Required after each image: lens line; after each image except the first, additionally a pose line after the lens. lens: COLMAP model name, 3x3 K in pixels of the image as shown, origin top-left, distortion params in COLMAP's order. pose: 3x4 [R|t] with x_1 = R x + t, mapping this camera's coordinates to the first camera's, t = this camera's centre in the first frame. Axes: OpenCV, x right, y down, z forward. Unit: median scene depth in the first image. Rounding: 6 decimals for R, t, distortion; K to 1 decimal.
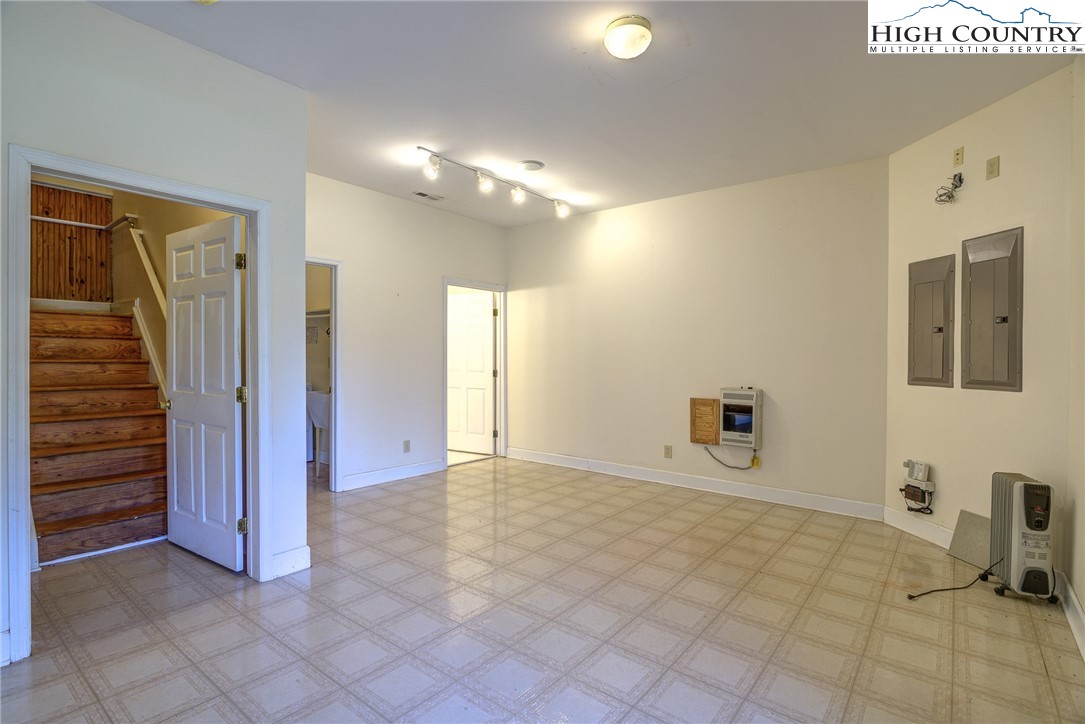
lens RADIAL K [[529.0, 0, 542.5], [0, 529.0, 362.0], [0, 0, 1]] dist [-0.013578, 0.001140]
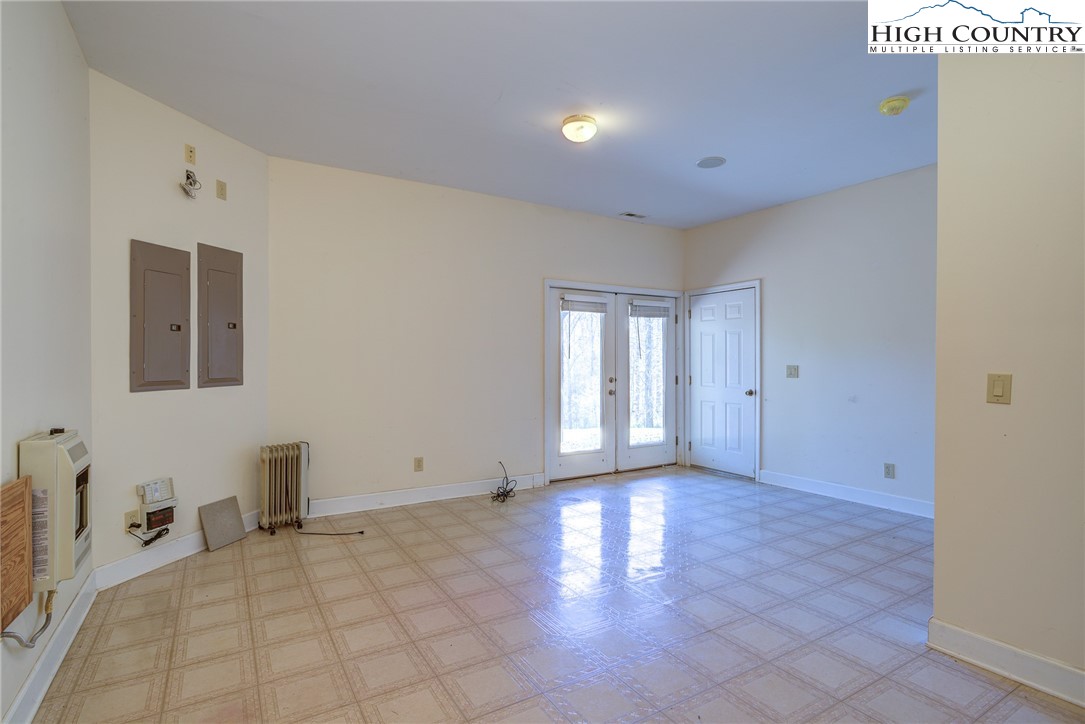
lens RADIAL K [[529.0, 0, 542.5], [0, 529.0, 362.0], [0, 0, 1]] dist [-0.013578, 0.001140]
pose [[-0.936481, -0.007756, 0.350631, -0.178420], [-0.001726, 0.999845, 0.017506, -0.019060], [-0.350713, 0.015788, -0.936350, 1.700664]]
